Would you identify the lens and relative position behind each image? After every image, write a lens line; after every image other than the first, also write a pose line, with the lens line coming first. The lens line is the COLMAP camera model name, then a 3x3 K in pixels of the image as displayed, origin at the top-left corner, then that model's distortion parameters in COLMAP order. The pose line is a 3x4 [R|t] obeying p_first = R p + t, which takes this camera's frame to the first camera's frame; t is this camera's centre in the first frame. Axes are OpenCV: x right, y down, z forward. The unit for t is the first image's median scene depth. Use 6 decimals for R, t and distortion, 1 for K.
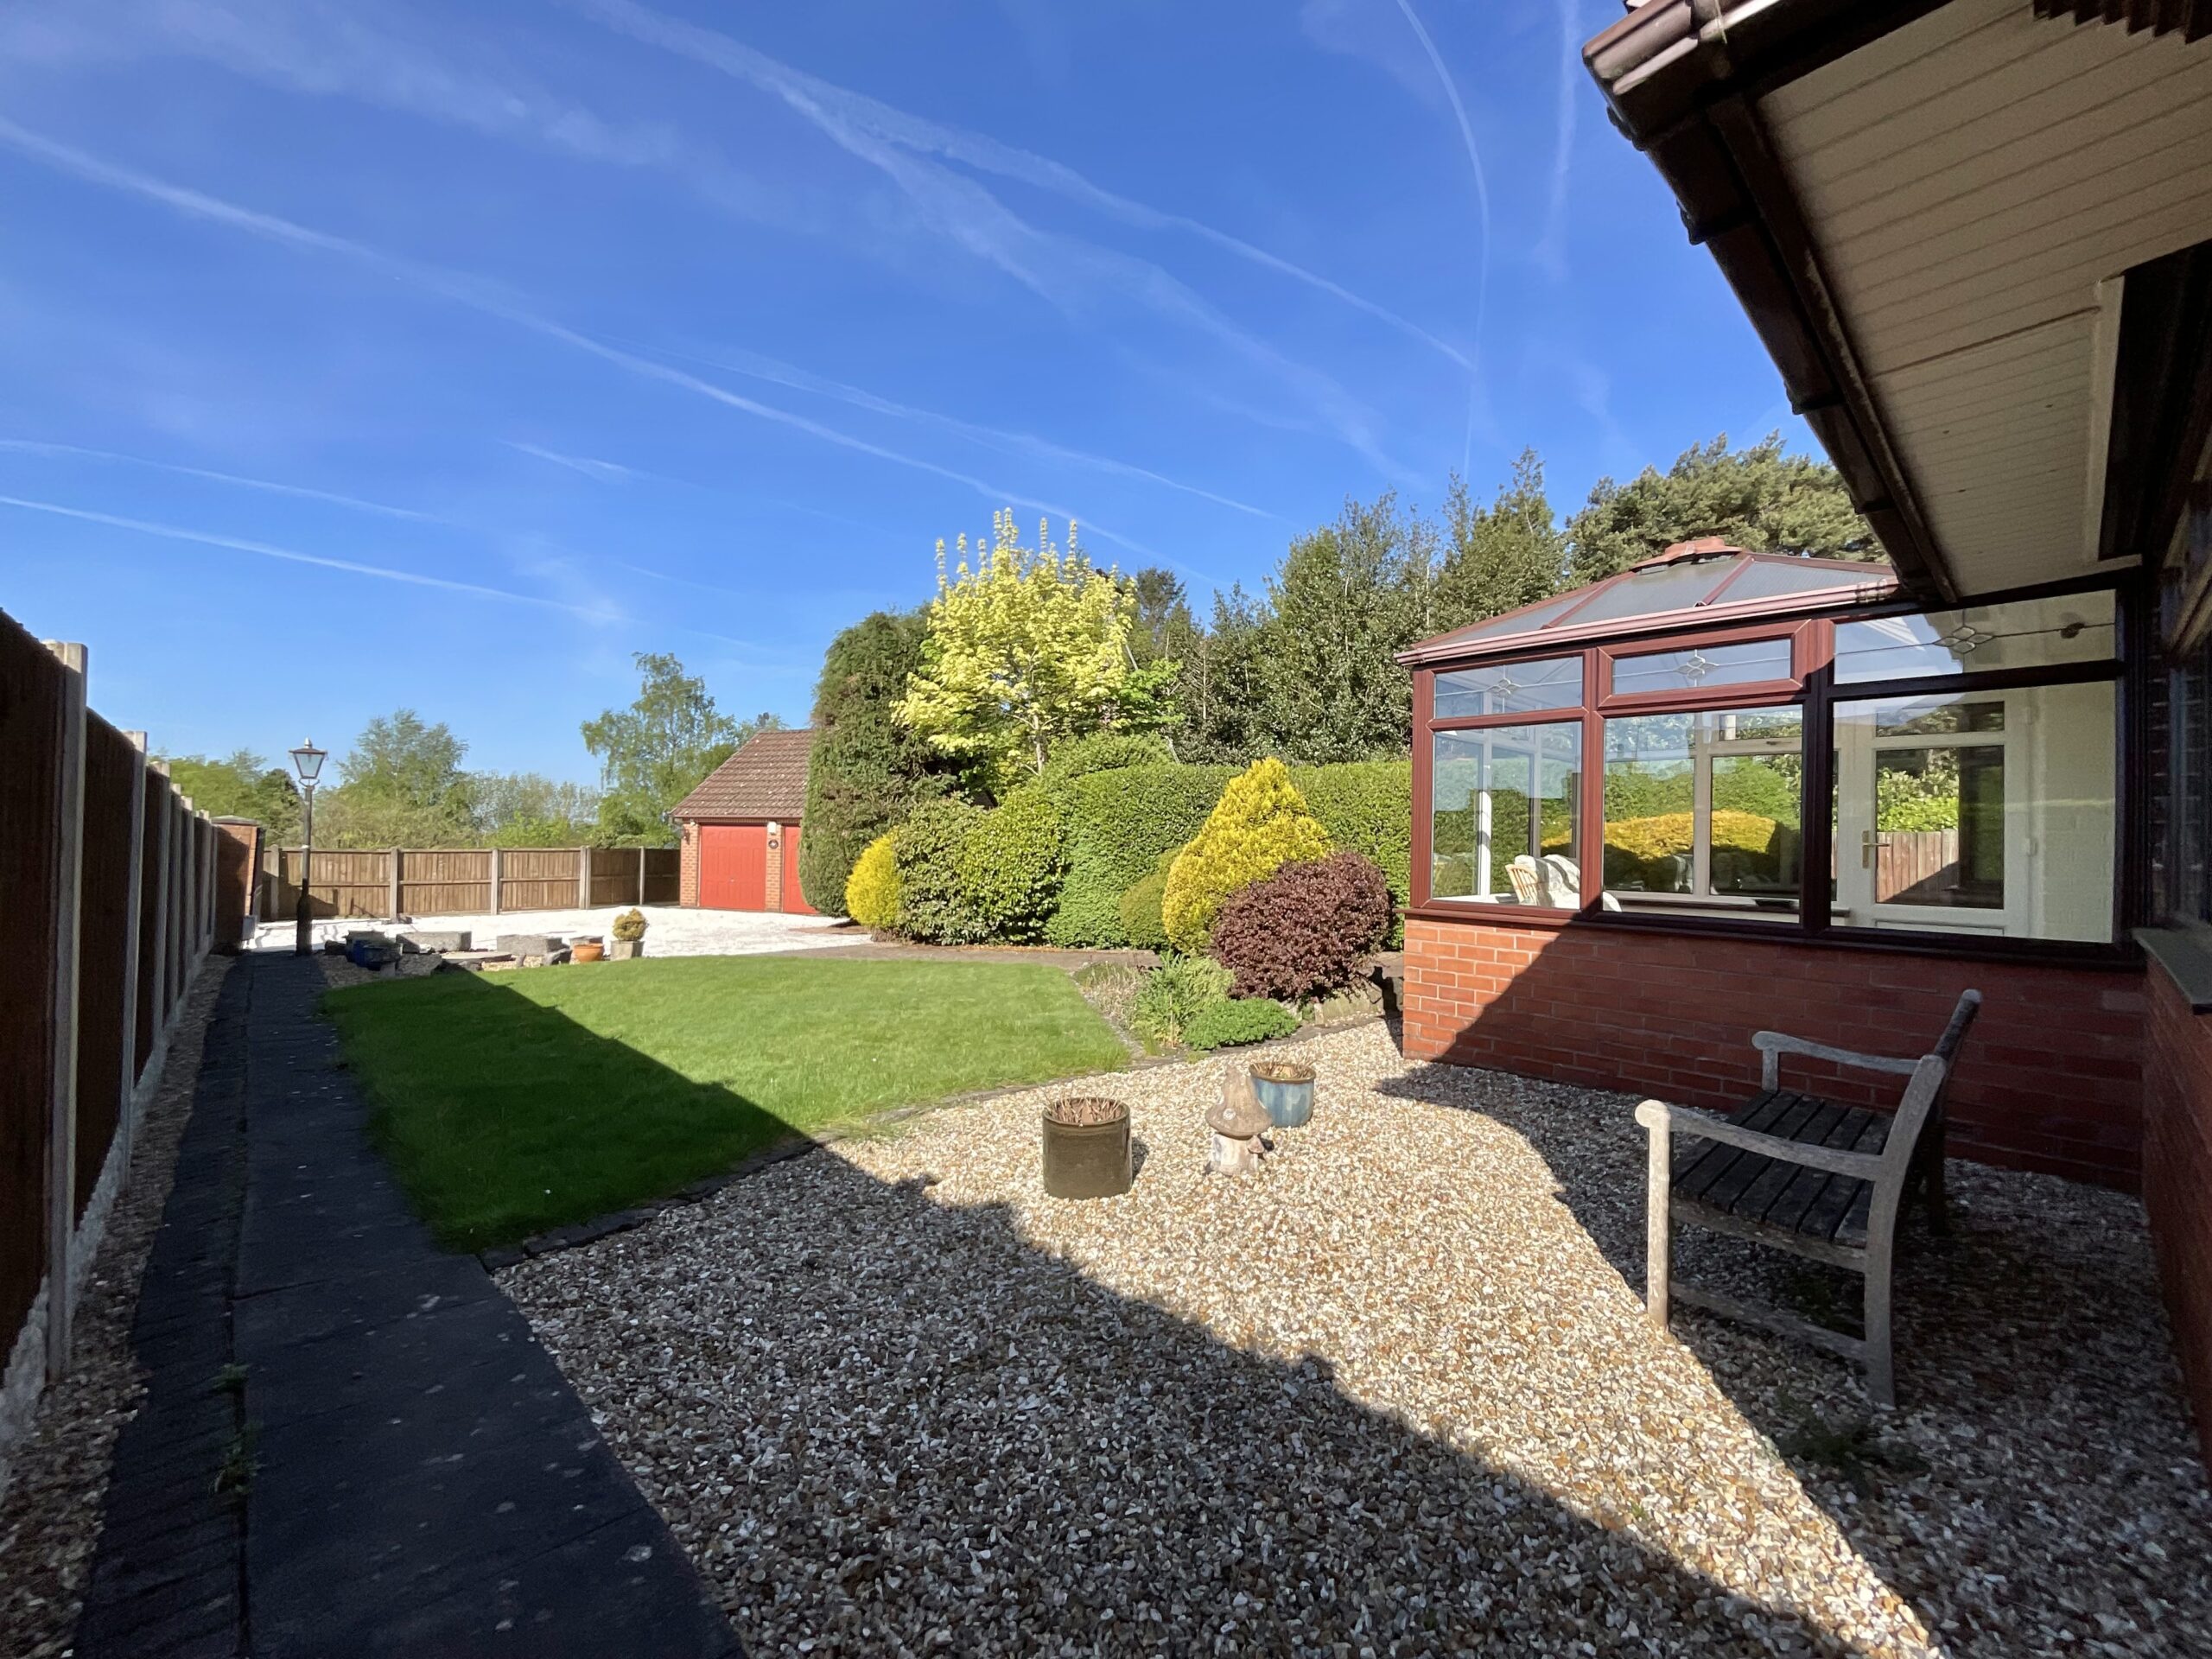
lens RADIAL K [[915.2, 0, 1100.8], [0, 915.2, 815.7], [0, 0, 1]] dist [-0.001318, -0.000123]
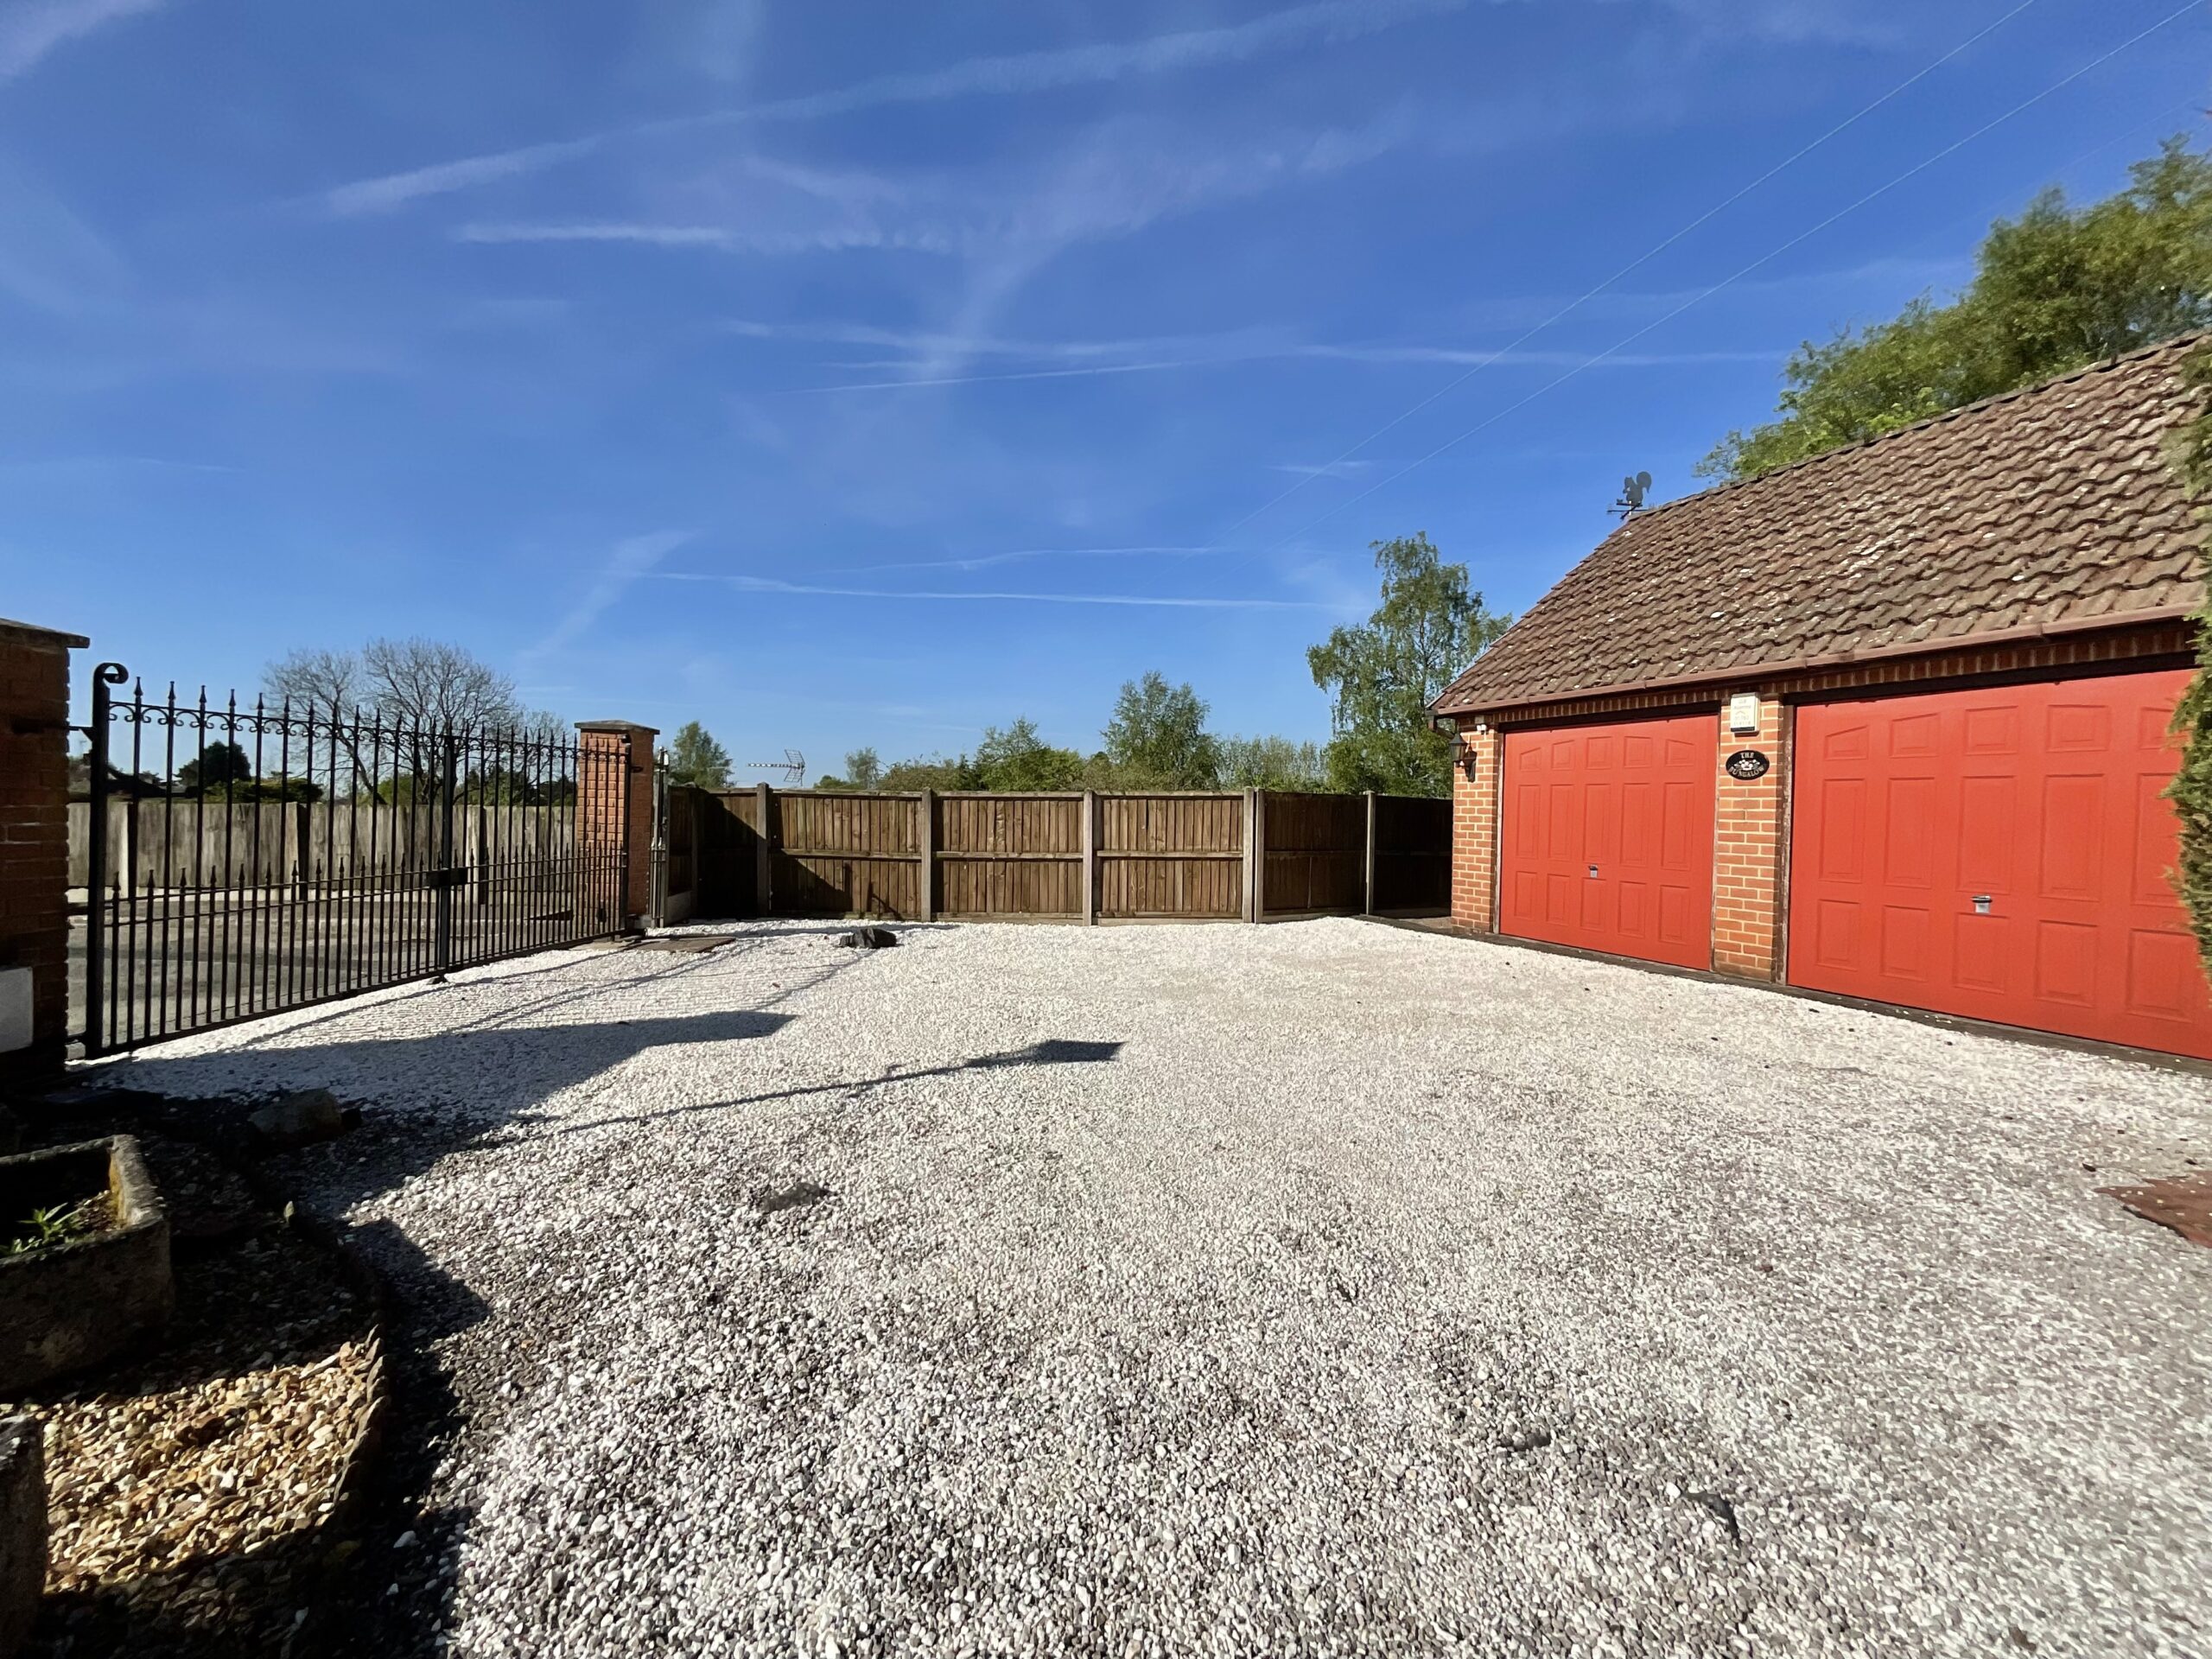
lens RADIAL K [[873.2, 0, 1106.0], [0, 873.2, 829.5], [0, 0, 1]] dist [-0.000044, -0.025518]
pose [[0.708771, 0.008280, -0.705390, -0.173628], [0.019152, 0.999337, 0.030974, 0.022725], [0.705179, -0.035463, 0.708142, 0.362139]]
